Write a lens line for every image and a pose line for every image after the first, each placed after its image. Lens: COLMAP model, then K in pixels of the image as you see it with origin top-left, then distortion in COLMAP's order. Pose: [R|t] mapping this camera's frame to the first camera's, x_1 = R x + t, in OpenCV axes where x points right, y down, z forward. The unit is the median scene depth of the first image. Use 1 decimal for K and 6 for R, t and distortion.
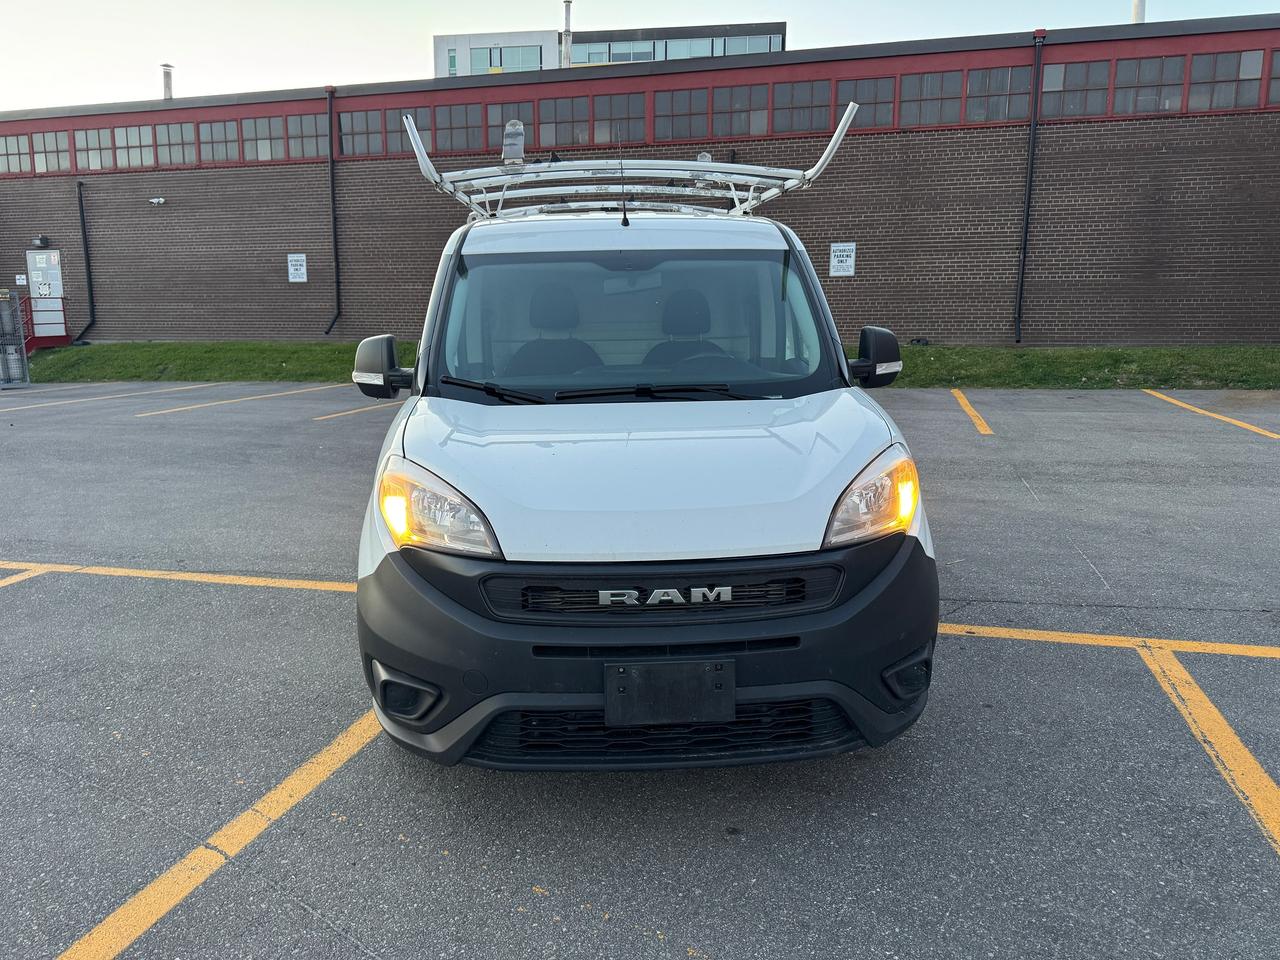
lens RADIAL K [[900.8, 0, 628.3], [0, 900.8, 476.7], [0, 0, 1]] dist [0.007362, -0.006705]
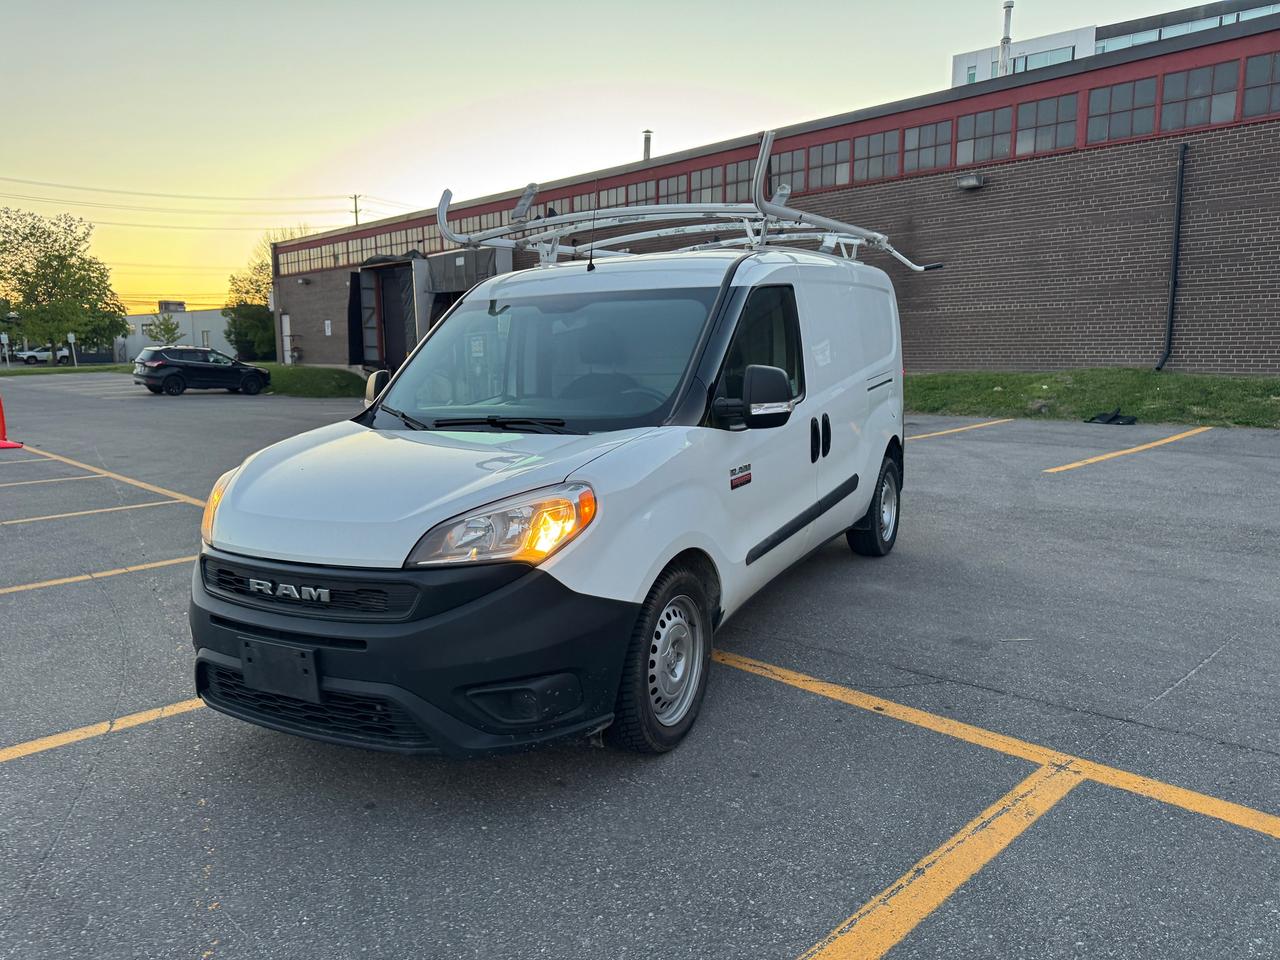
lens RADIAL K [[891.7, 0, 618.8], [0, 891.7, 492.6], [0, 0, 1]] dist [0.011037, -0.018040]
pose [[0.849428, 0.074978, -0.522351, 0.557223], [-0.080328, 0.996691, 0.012440, -0.027062], [0.521556, 0.031393, 0.852640, 0.104115]]
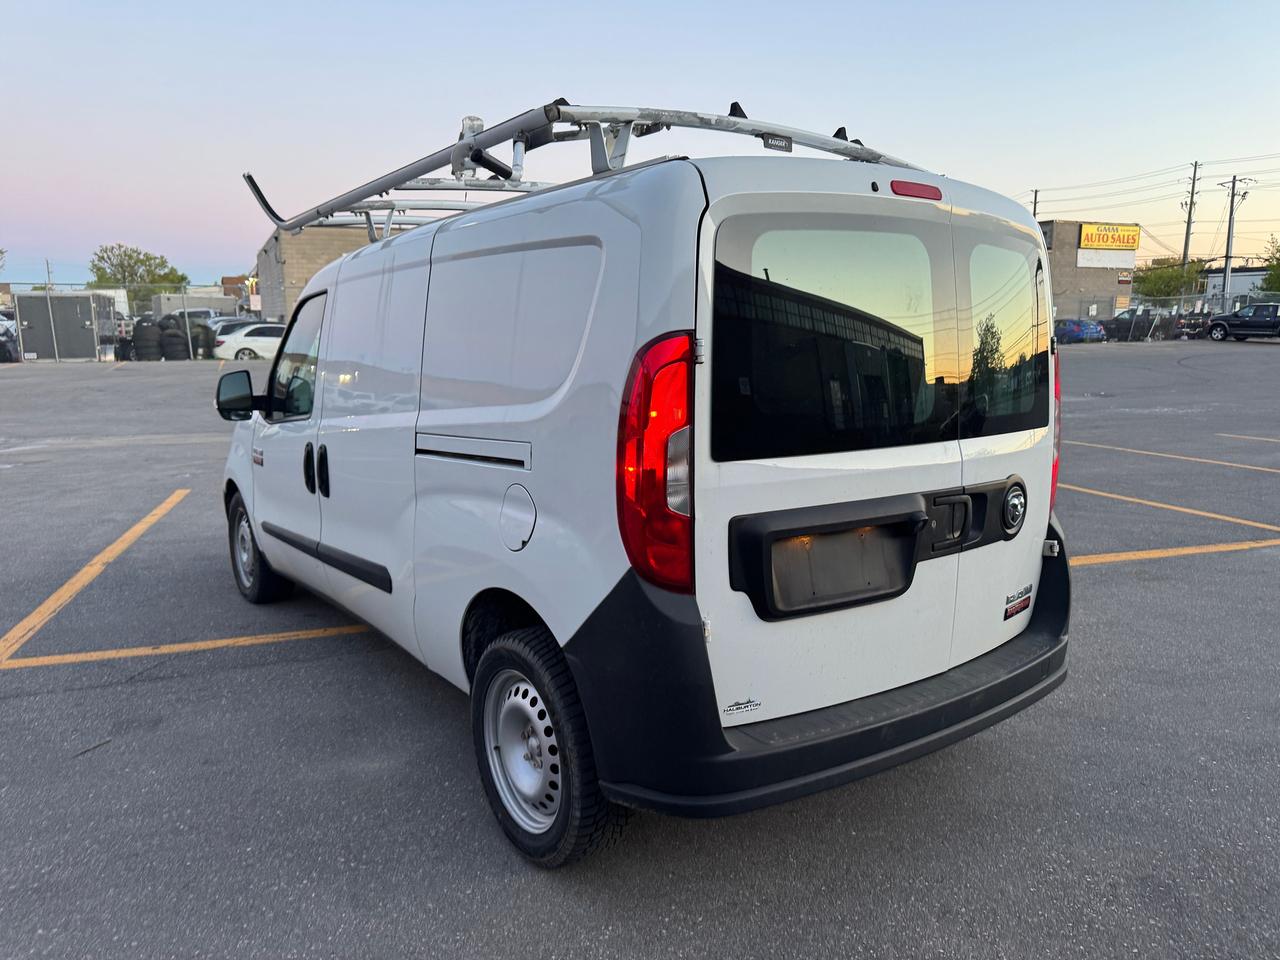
lens RADIAL K [[910.9, 0, 632.6], [0, 910.9, 481.9], [0, 0, 1]] dist [0.024137, -0.035207]
pose [[-0.833551, 0.098819, -0.543533, 0.443646], [-0.088253, 0.947417, 0.307592, -0.387611], [0.545348, 0.304361, -0.780999, 1.972211]]
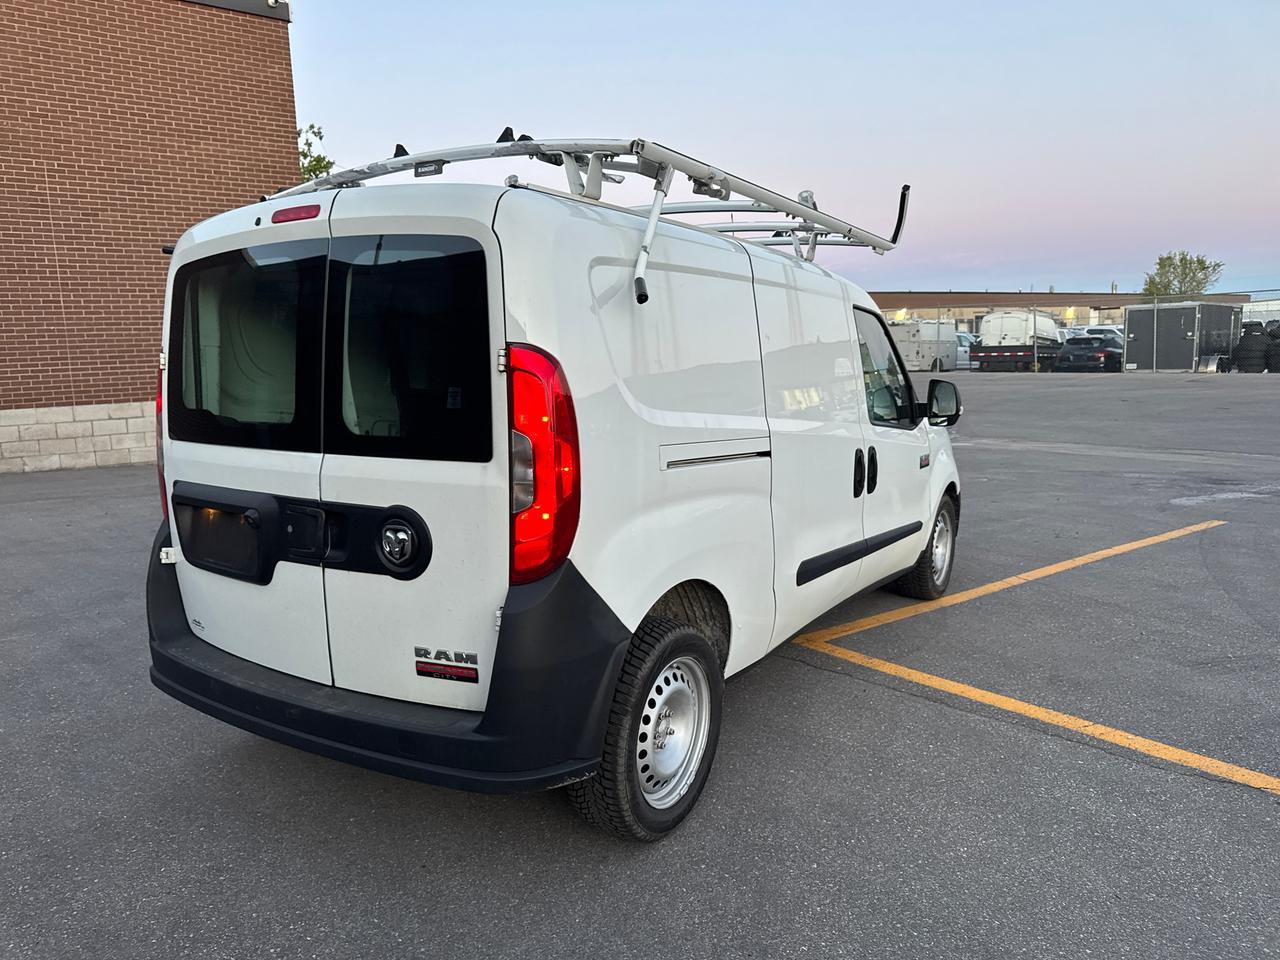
lens RADIAL K [[895.0, 0, 640.0], [0, 895.0, 480.0], [0, 0, 1]] dist [0.062331, -0.075310]
pose [[-0.814115, -0.059862, 0.577610, -0.581020], [0.122952, 0.954352, 0.272203, -0.366250], [-0.567538, 0.292623, -0.769592, 1.951706]]
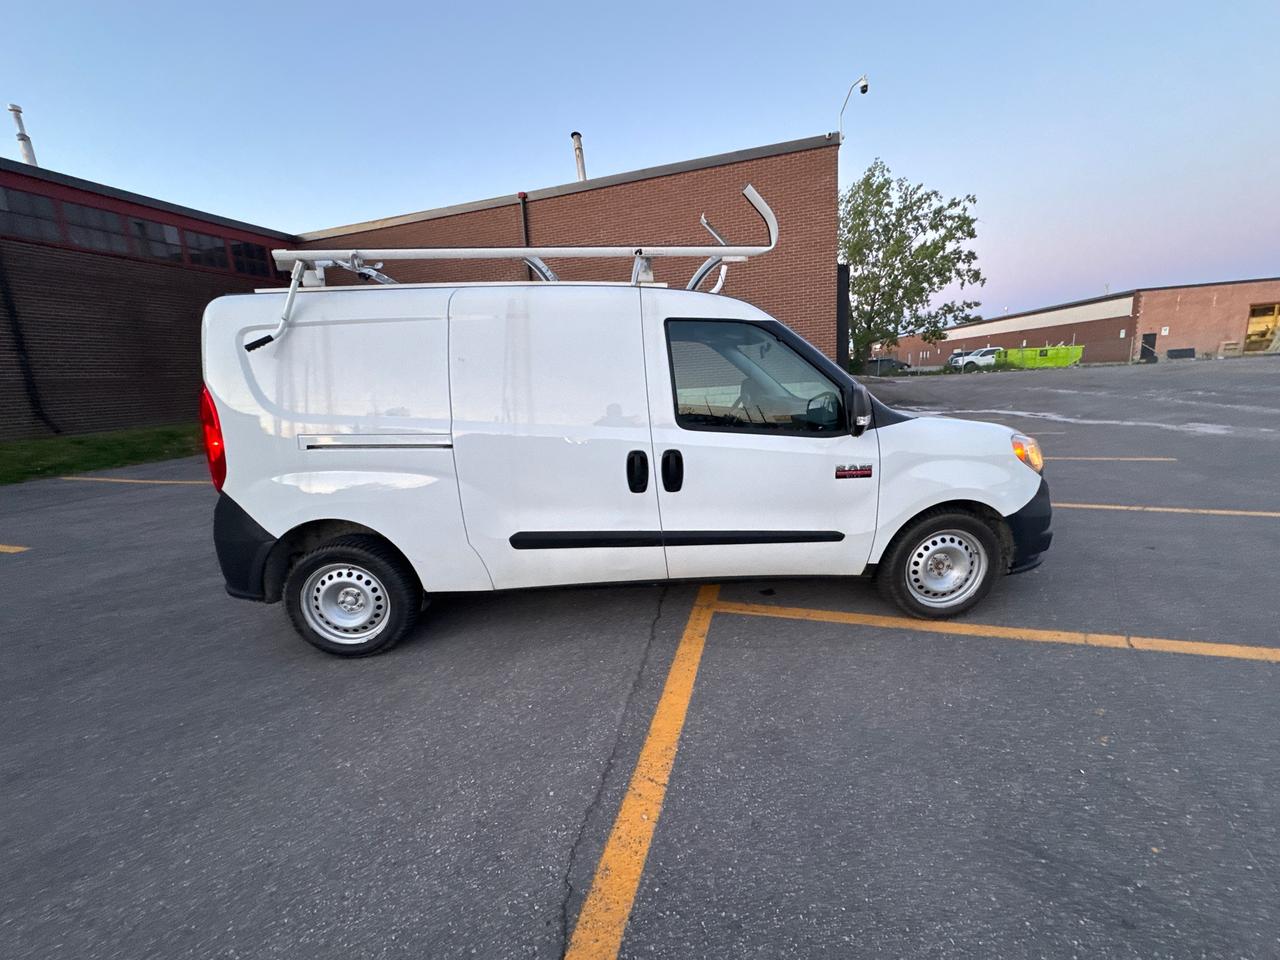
lens RADIAL K [[512.4, 0, 644.4], [0, 512.4, 478.4], [0, 0, 1]] dist [-0.004879, -0.000512]
pose [[0.004696, -0.196960, 0.980400, -0.820296], [0.226734, 0.955087, 0.190788, -0.195091], [-0.973945, 0.221394, 0.049143, 1.061786]]
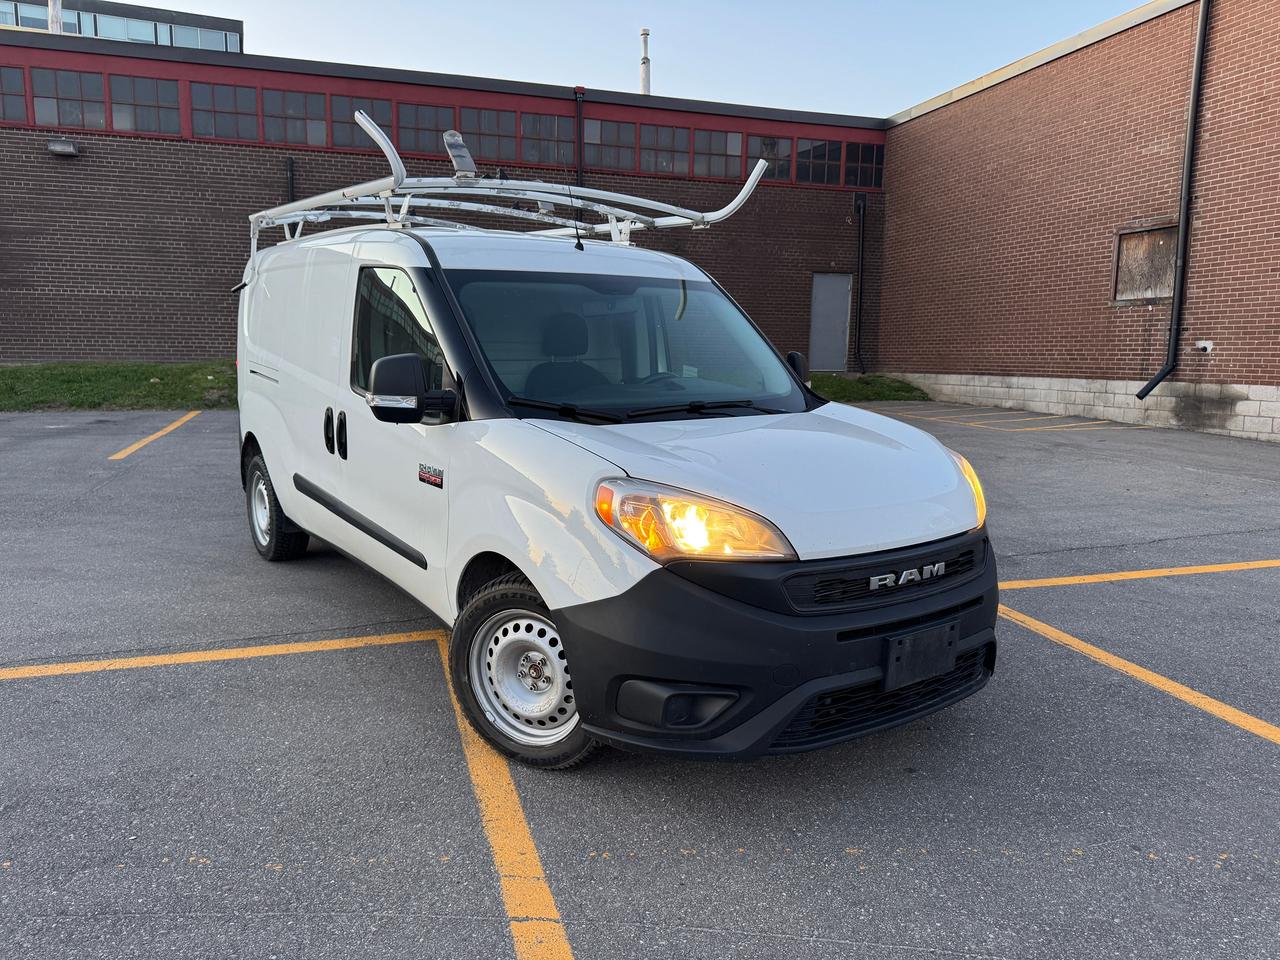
lens RADIAL K [[910.9, 0, 632.6], [0, 910.9, 481.9], [0, 0, 1]] dist [0.024137, -0.035207]
pose [[0.845207, -0.062489, 0.530774, -0.477724], [0.072998, 0.997331, 0.001176, -0.010288], [-0.529431, 0.037752, 0.847513, 0.087681]]
